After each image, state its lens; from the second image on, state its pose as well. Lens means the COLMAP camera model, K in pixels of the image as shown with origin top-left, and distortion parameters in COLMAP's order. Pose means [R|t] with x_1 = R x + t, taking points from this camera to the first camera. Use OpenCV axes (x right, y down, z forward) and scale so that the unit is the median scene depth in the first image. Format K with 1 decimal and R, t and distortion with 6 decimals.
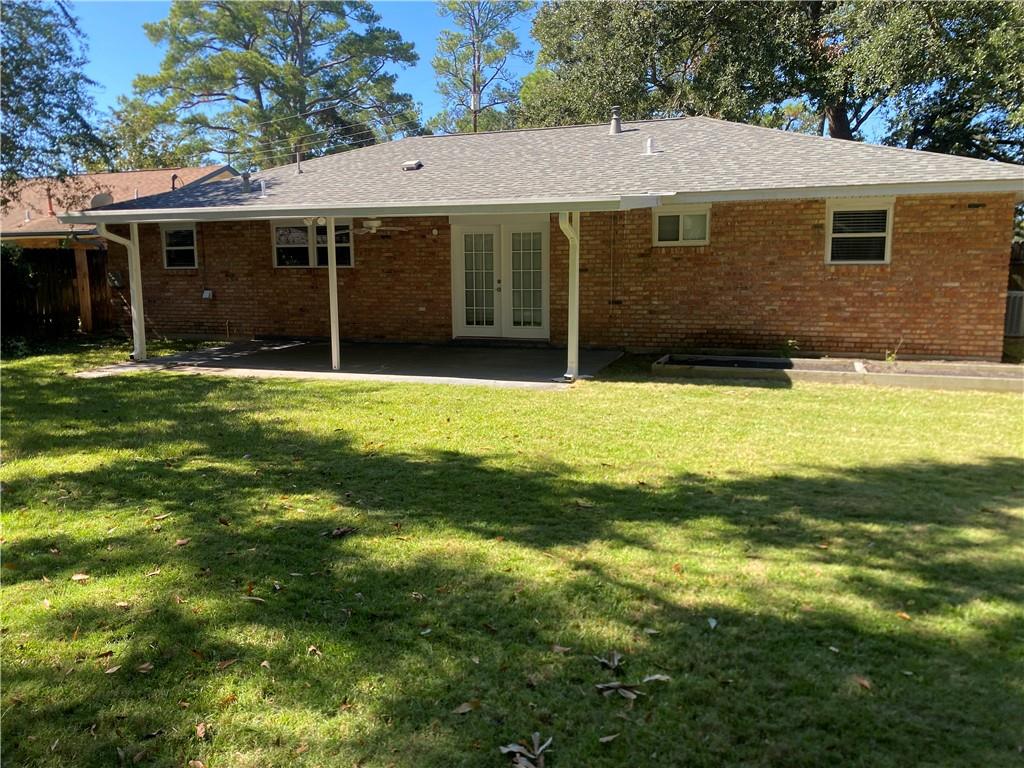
lens RADIAL K [[780.4, 0, 501.6], [0, 780.4, 386.4], [0, 0, 1]] dist [0.037334, -0.051591]
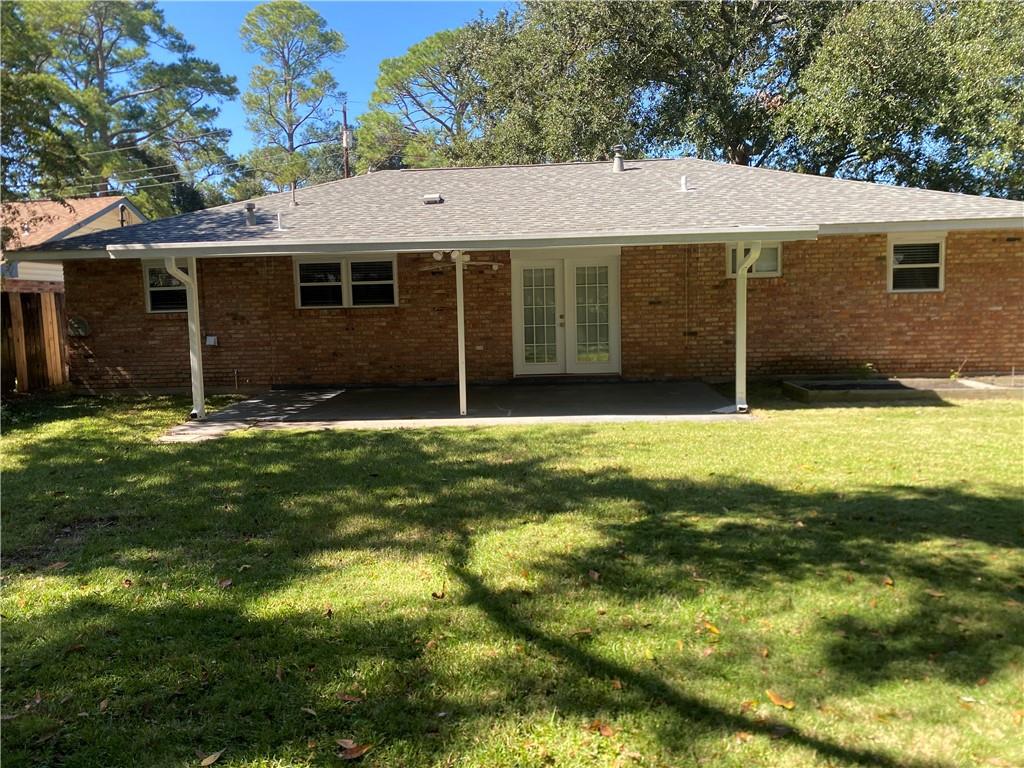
lens RADIAL K [[780.4, 0, 501.6], [0, 780.4, 385.7], [0, 0, 1]] dist [0.037334, -0.051591]
pose [[0.960449, -0.047927, 0.274301, -0.377560], [0.062286, 0.997094, -0.043873, -0.012064], [-0.271401, 0.059223, 0.960643, 0.100577]]
